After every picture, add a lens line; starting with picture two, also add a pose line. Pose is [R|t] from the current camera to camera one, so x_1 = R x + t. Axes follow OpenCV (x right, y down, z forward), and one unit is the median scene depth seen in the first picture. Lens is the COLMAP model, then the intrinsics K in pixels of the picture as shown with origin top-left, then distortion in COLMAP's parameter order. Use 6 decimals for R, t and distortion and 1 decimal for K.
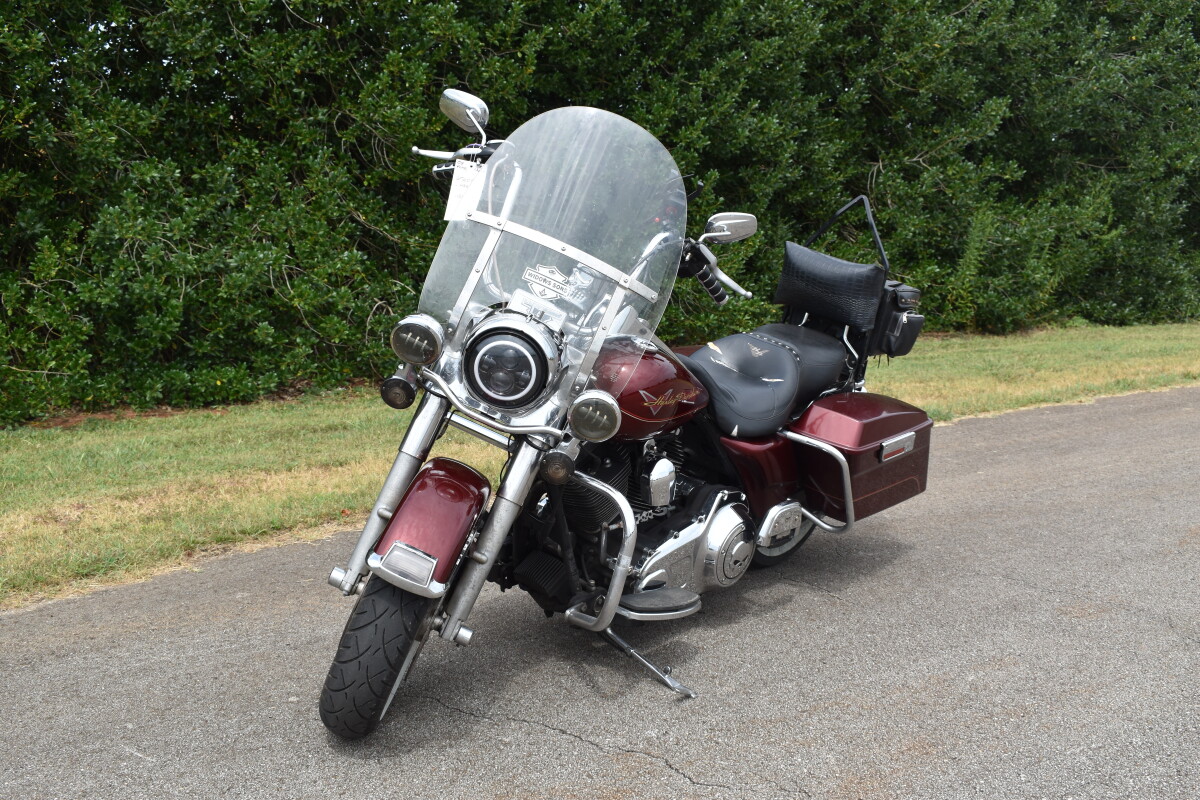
lens RADIAL K [[1304.0, 0, 600.0], [0, 1304.0, 400.0], [0, 0, 1]] dist [-0.025959, -0.016956]
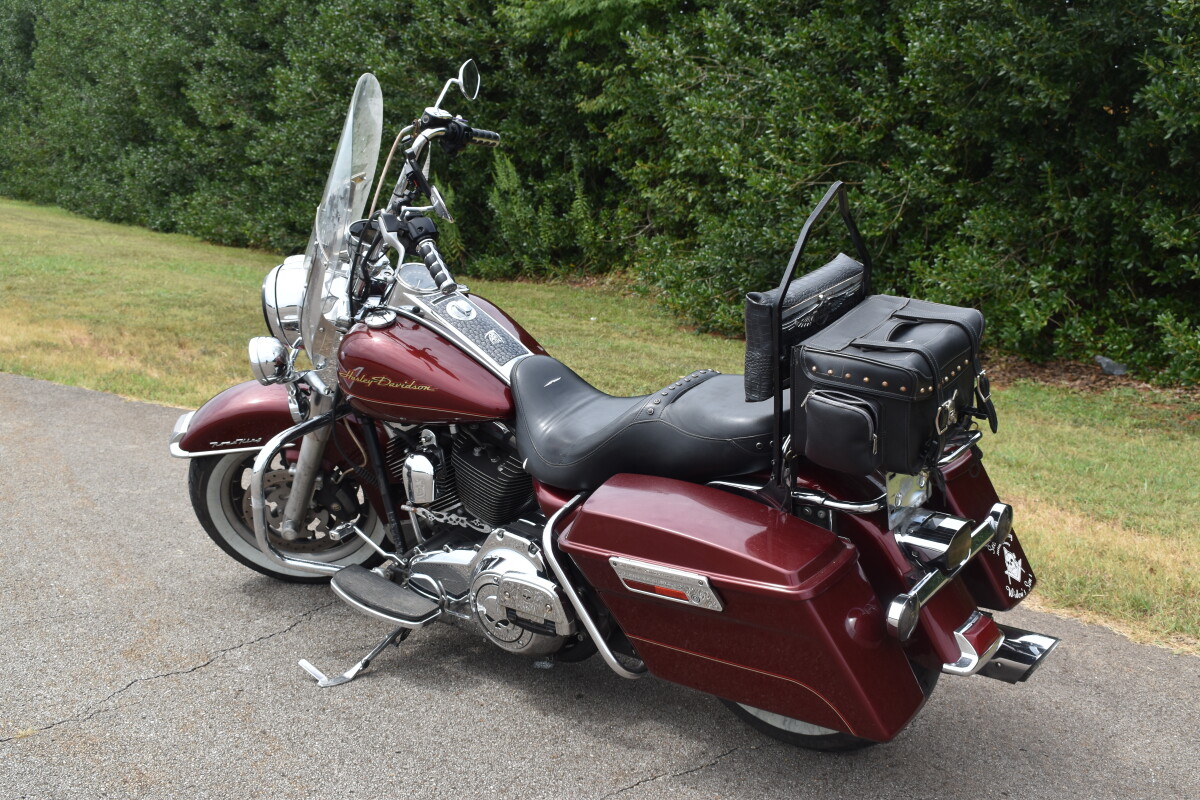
lens RADIAL K [[1402.6, 0, 600.0], [0, 1402.6, 400.0], [0, 0, 1]] dist [-0.039112, -0.044890]
pose [[0.020843, 0.179196, -0.983593, 0.938374], [-0.186365, 0.967259, 0.172271, -0.169915], [0.982260, 0.179716, 0.053556, 0.992321]]
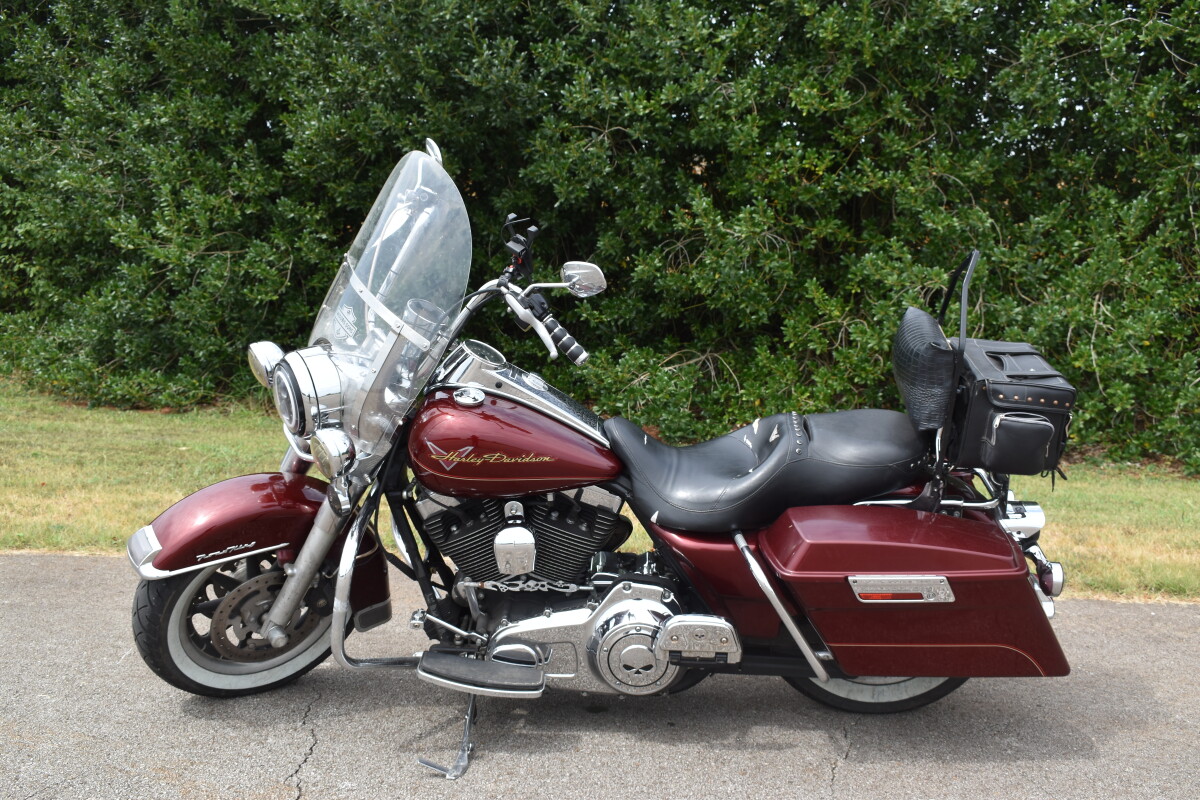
lens RADIAL K [[1291.5, 0, 604.7], [0, 1291.5, 421.8], [0, 0, 1]] dist [-0.061665, 0.000145]
pose [[0.612104, 0.124578, -0.780903, 0.737342], [-0.141396, 0.988841, 0.046918, -0.073225], [0.778033, 0.081698, 0.622888, 0.441932]]
